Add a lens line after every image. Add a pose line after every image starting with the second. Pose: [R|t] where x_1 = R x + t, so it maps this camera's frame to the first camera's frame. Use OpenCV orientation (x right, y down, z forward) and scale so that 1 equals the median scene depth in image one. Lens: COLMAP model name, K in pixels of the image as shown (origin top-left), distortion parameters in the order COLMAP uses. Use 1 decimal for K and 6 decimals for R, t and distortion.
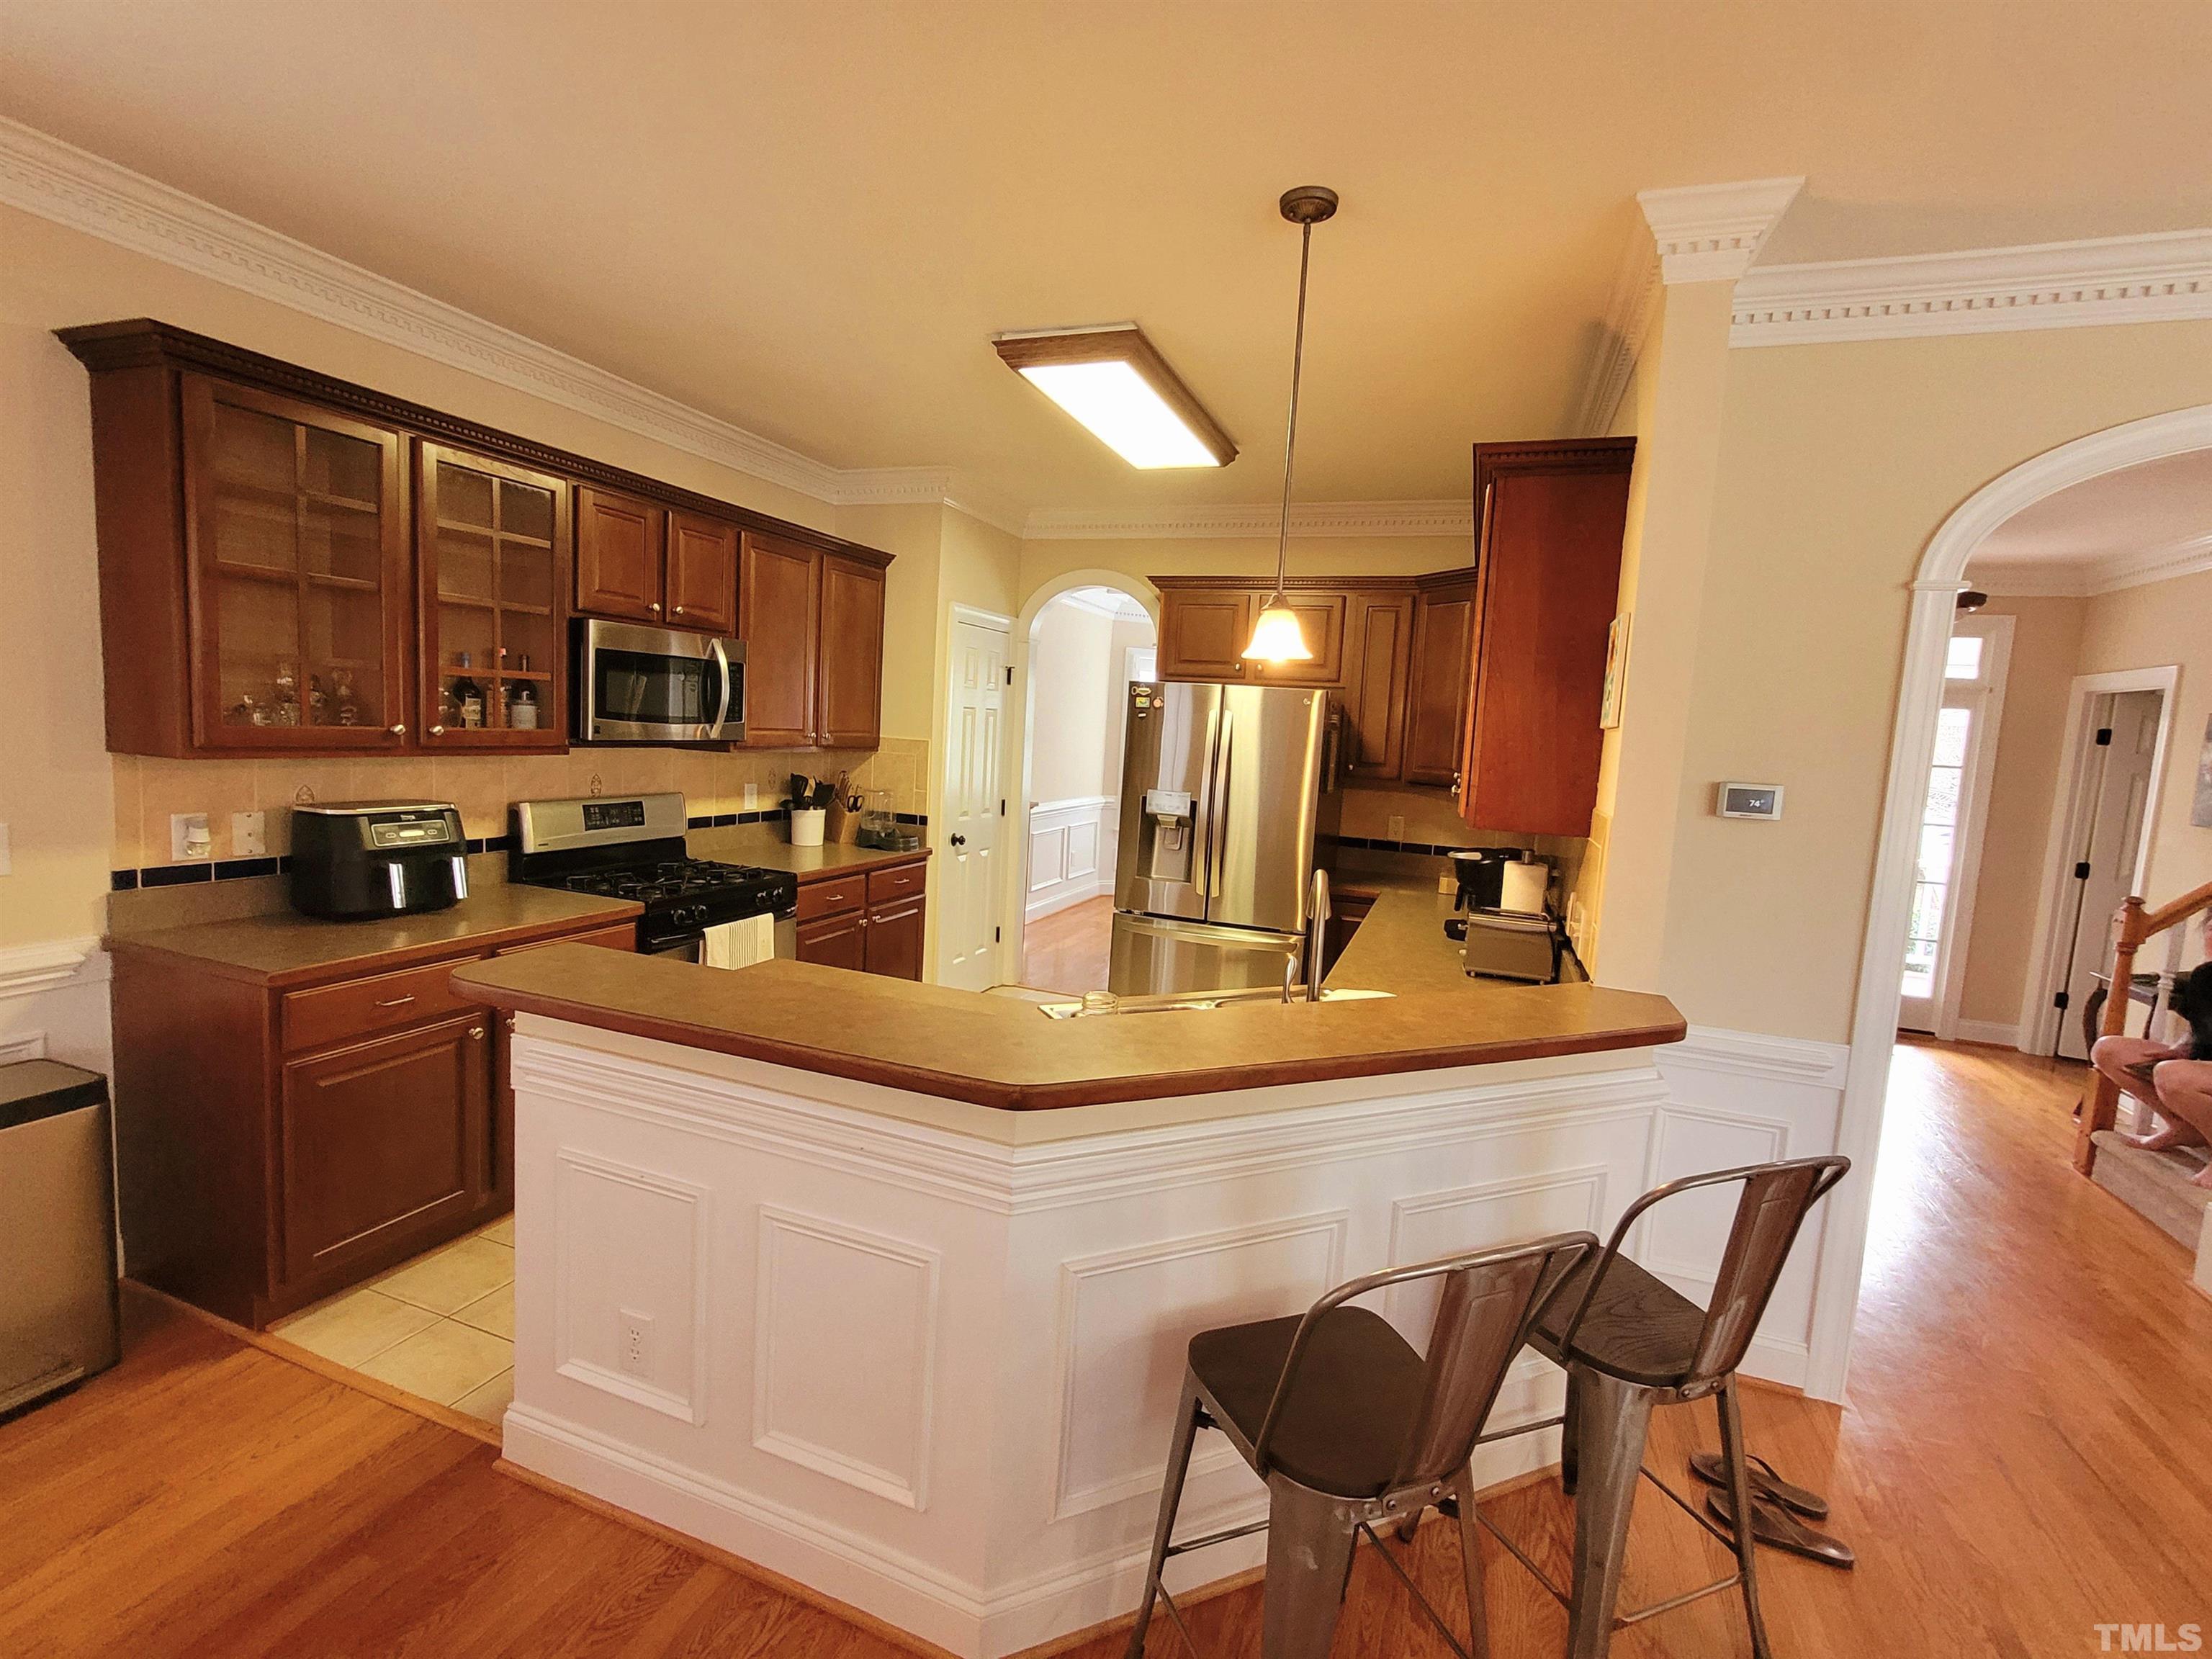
lens RADIAL K [[990.8, 0, 1111.6], [0, 990.8, 830.5], [0, 0, 1]] dist [-0.003628, -0.000682]
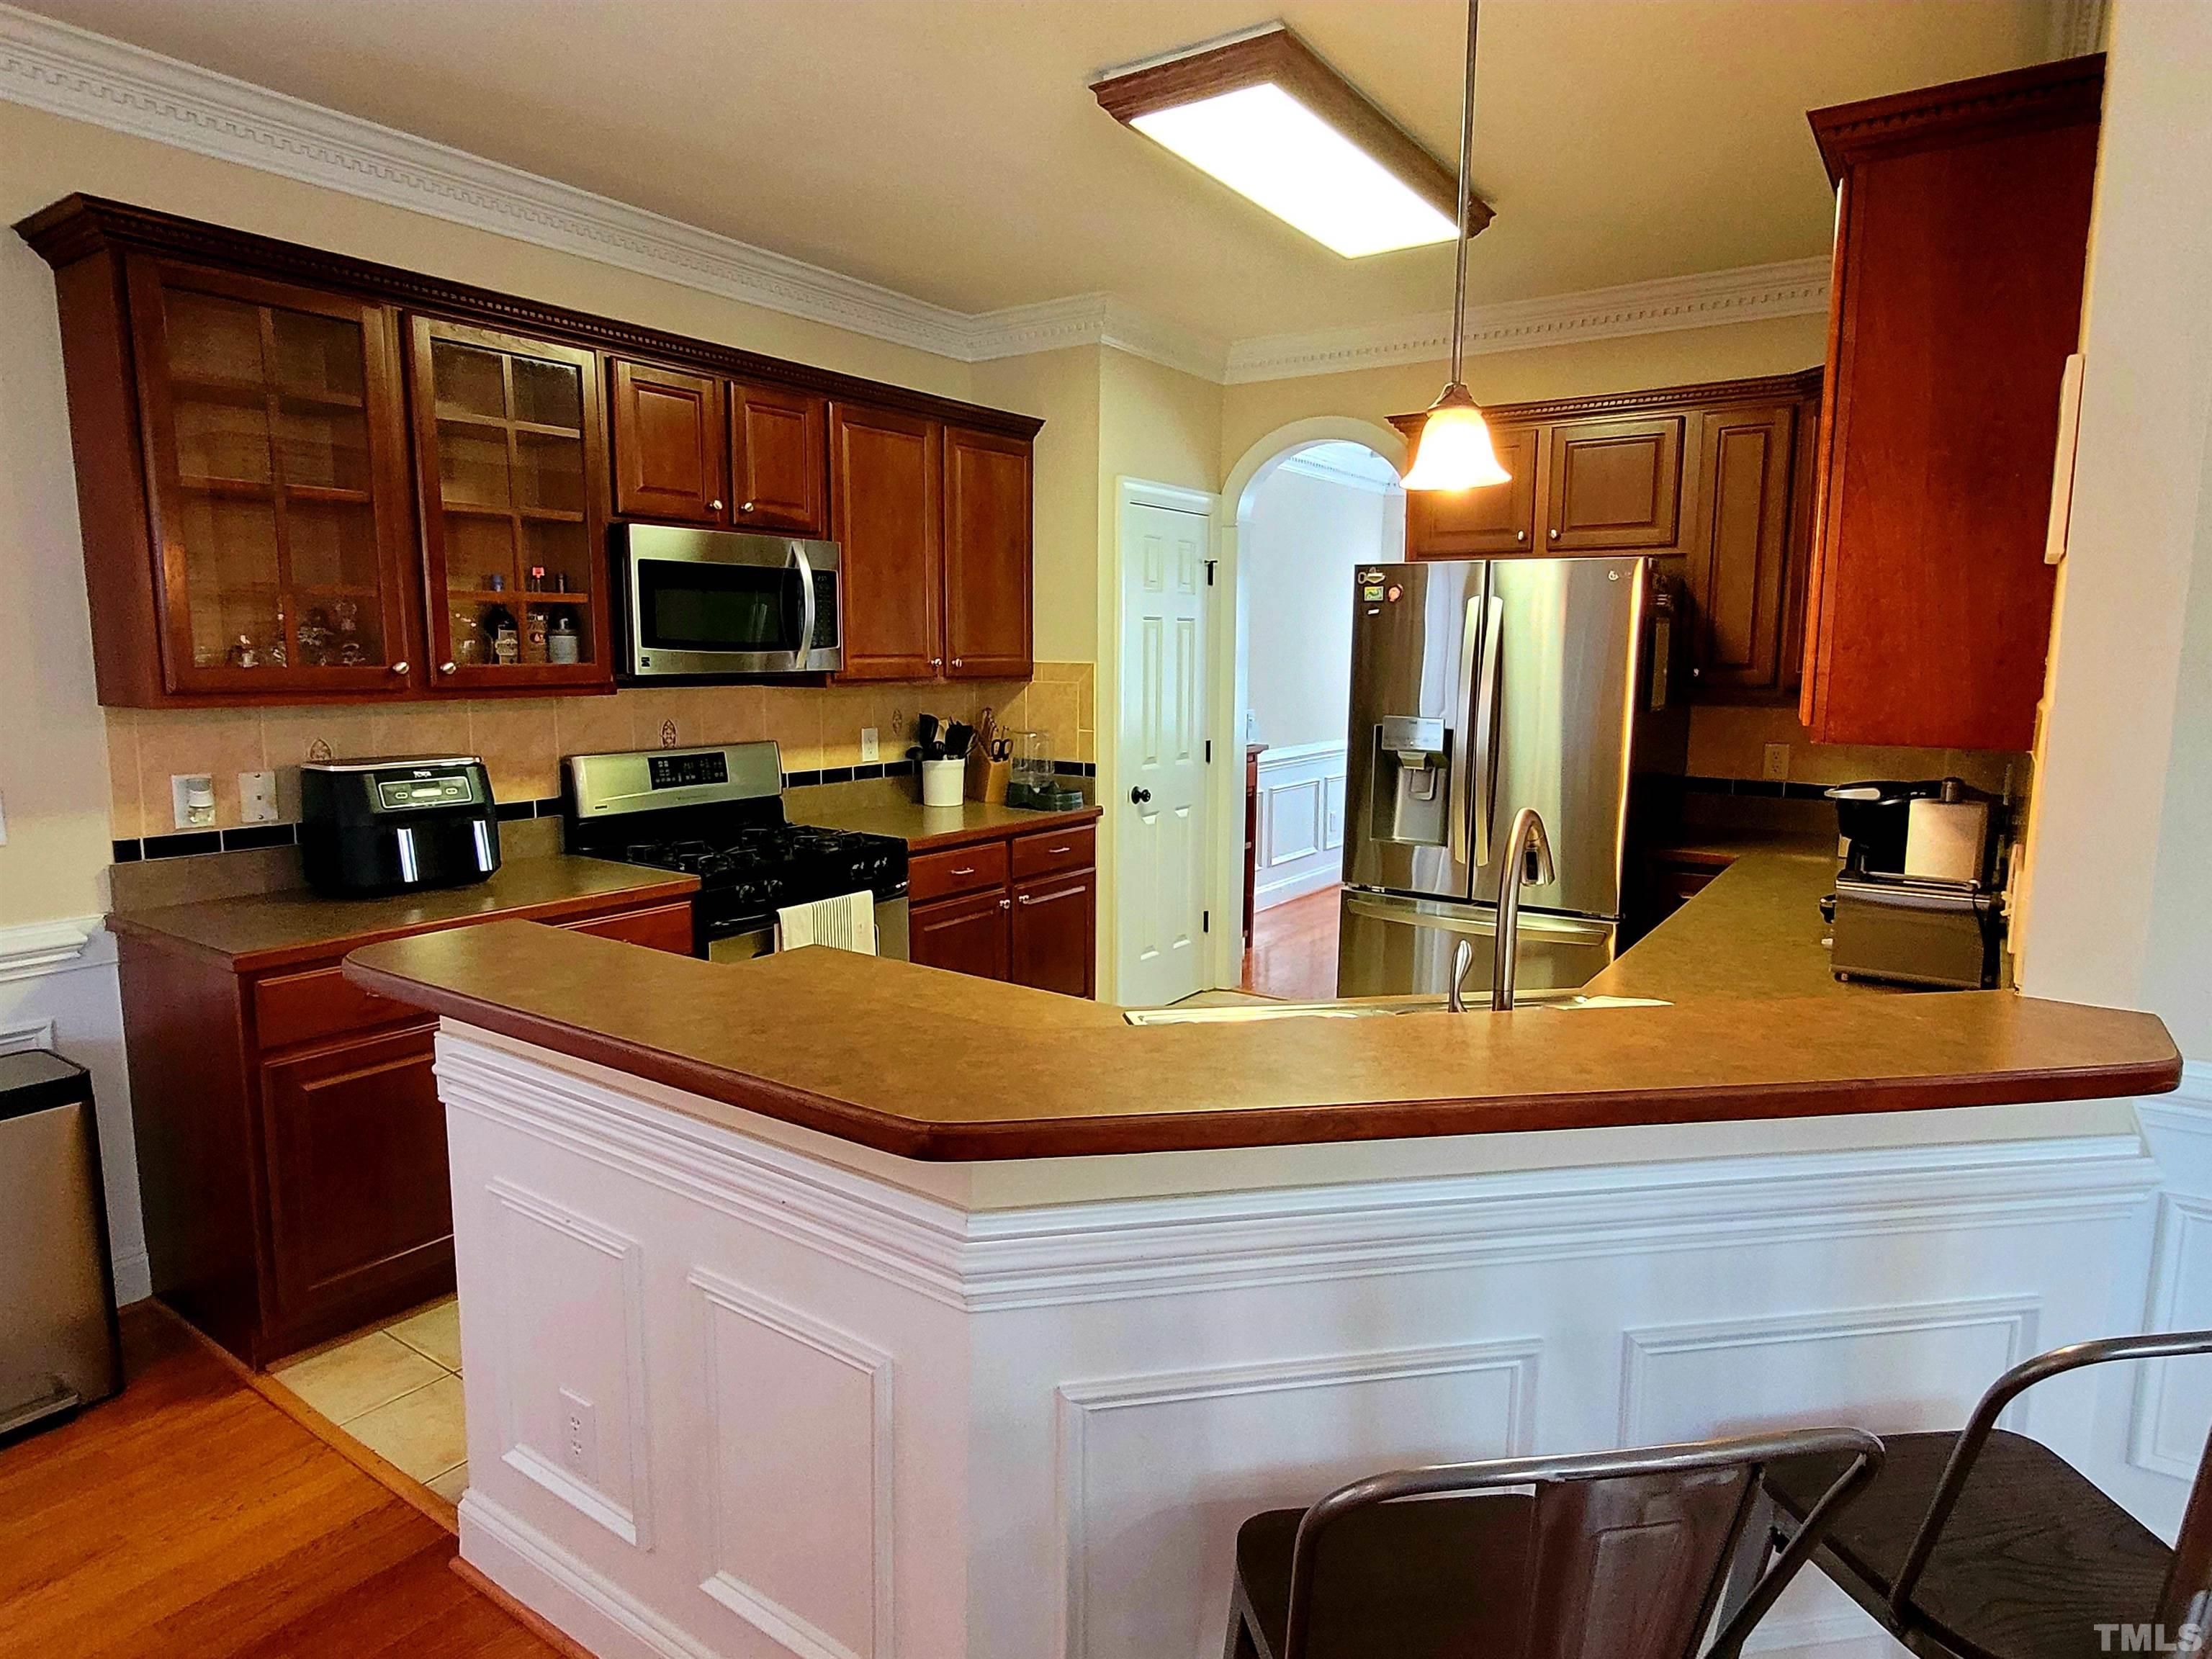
lens RADIAL K [[1273.2, 0, 1121.6], [0, 1273.2, 830.1], [0, 0, 1]] dist [-0.006937, -0.000429]
pose [[0.968540, -0.016731, -0.248297, 0.131958], [0.023436, 0.999435, 0.024074, 0.023034], [0.247754, -0.029135, 0.968385, 0.112448]]
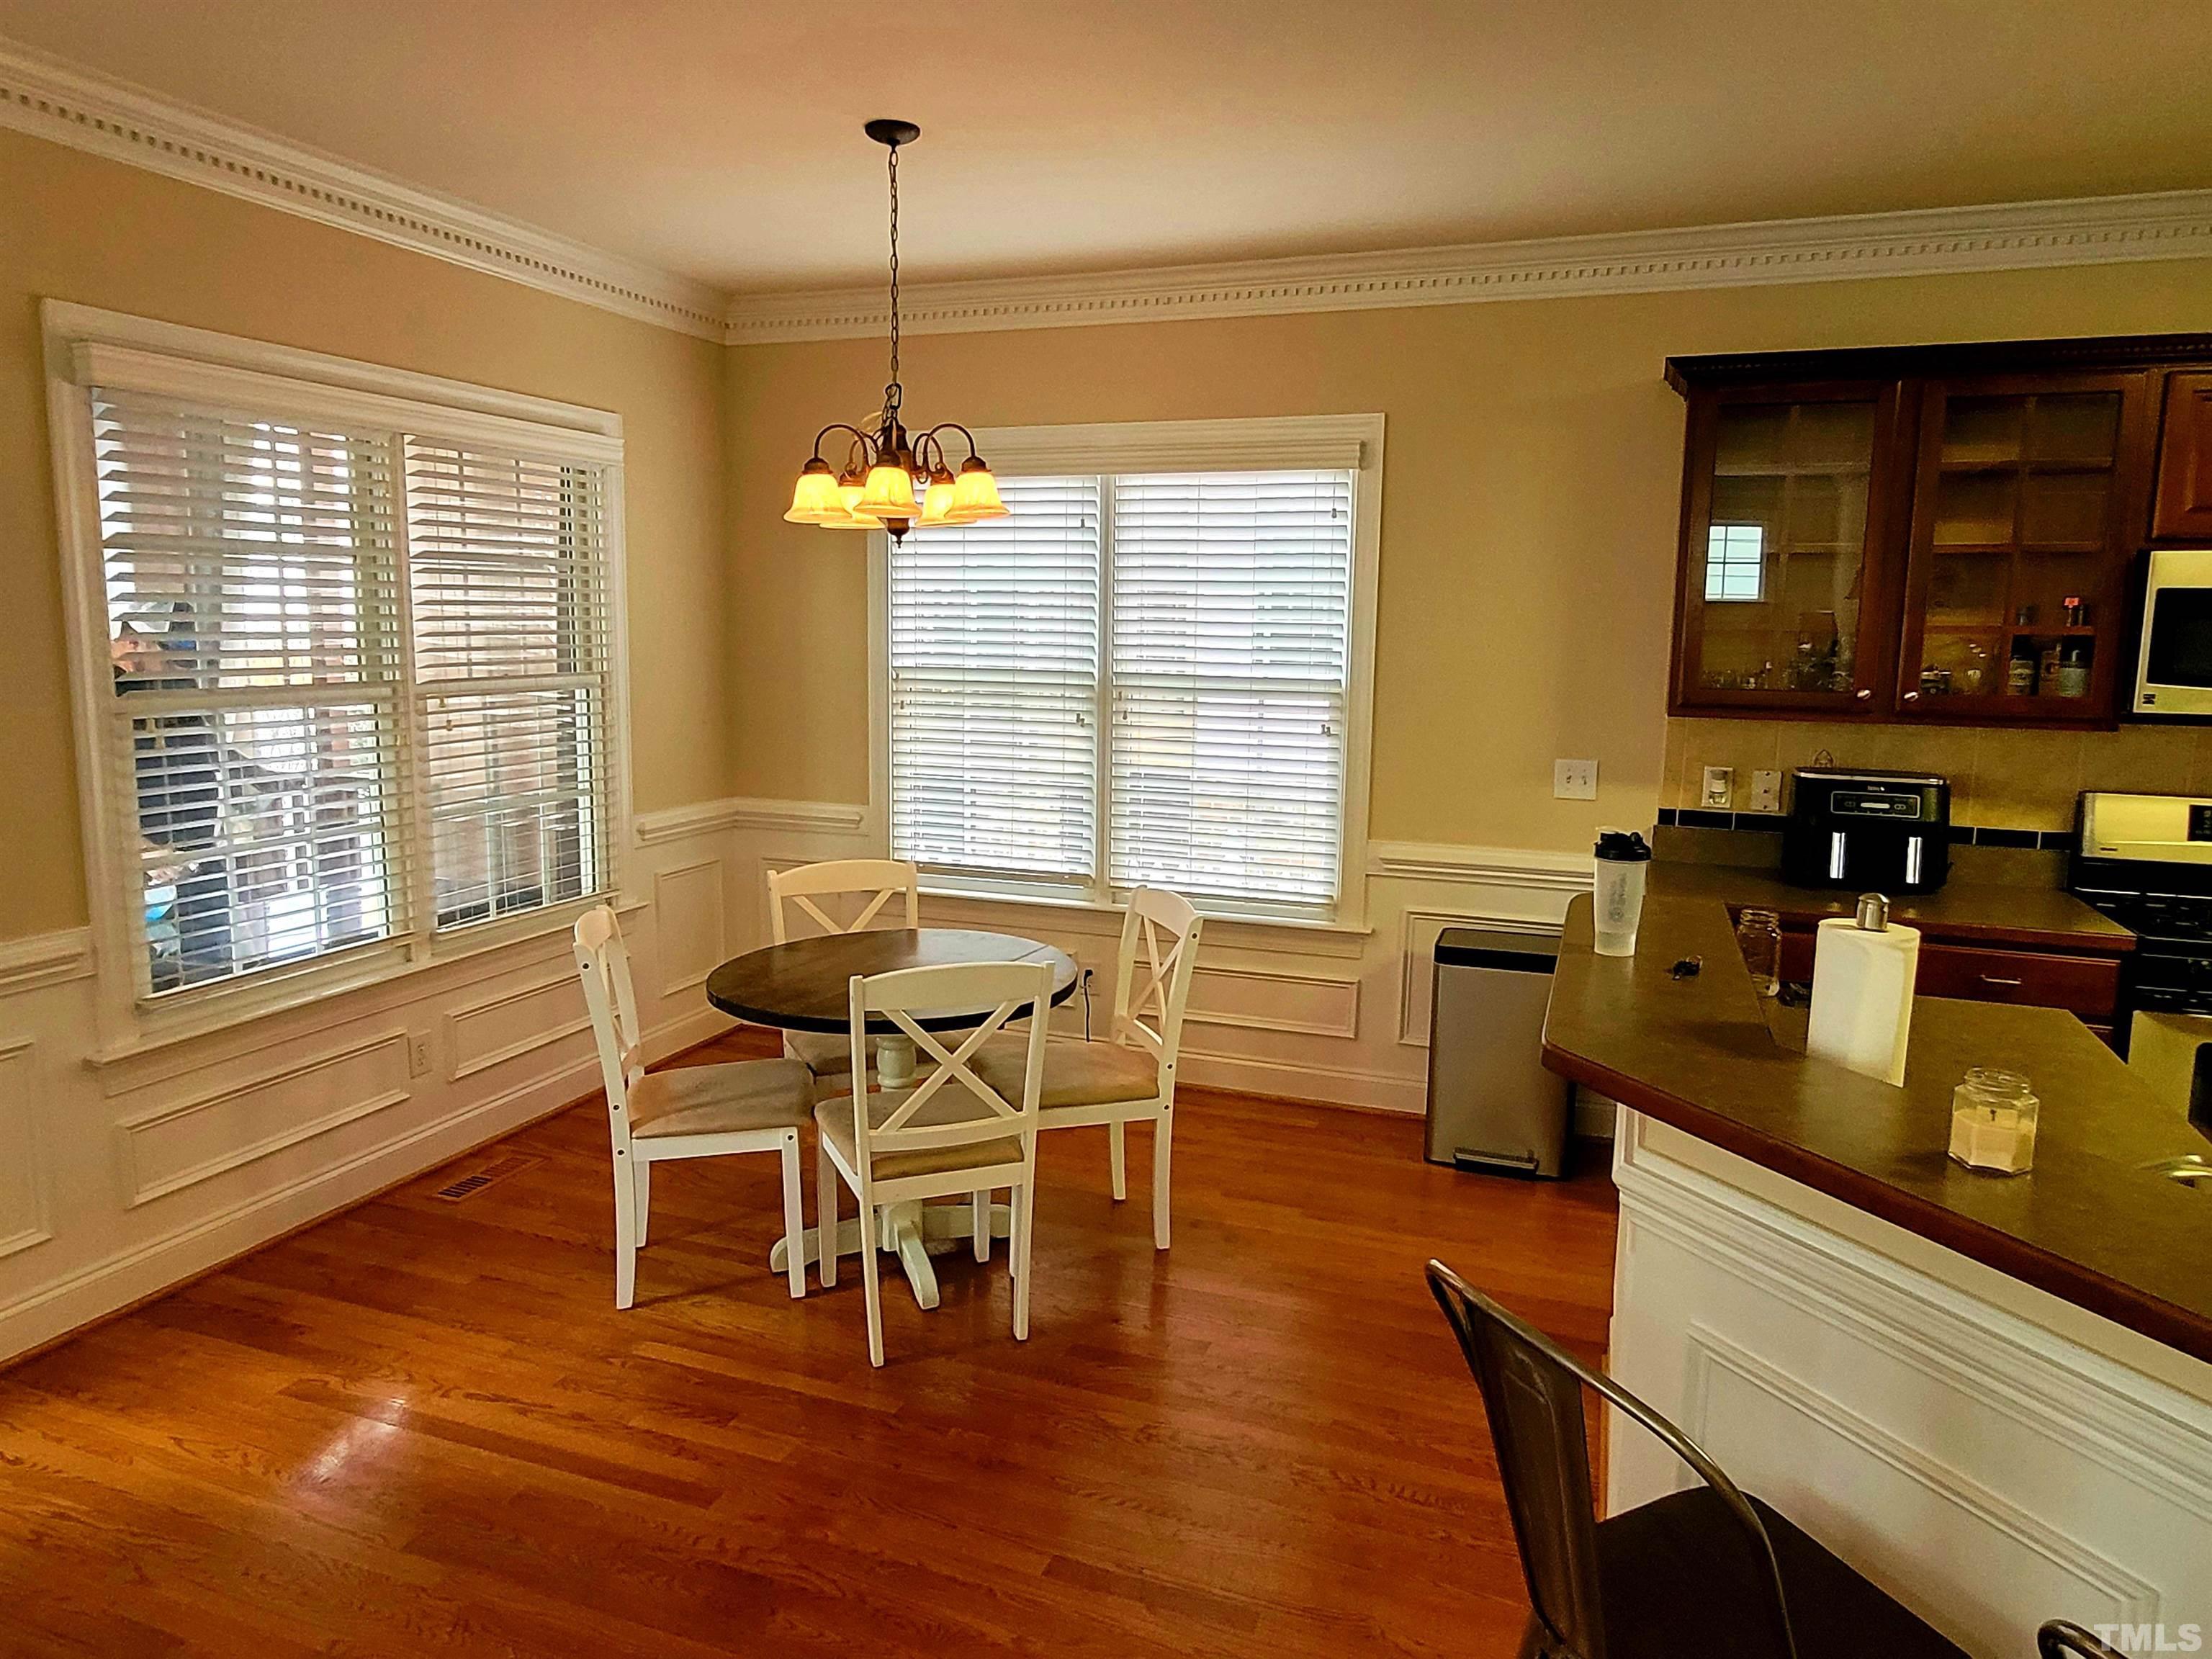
lens RADIAL K [[1414.3, 0, 1101.5], [0, 1414.3, 827.9], [0, 0, 1]] dist [0.004741, 0.001425]
pose [[-0.007473, 0.091419, -0.995784, 0.671646], [-0.120654, 0.988455, 0.091652, -0.011440], [0.992666, 0.120830, 0.003644, 0.282167]]
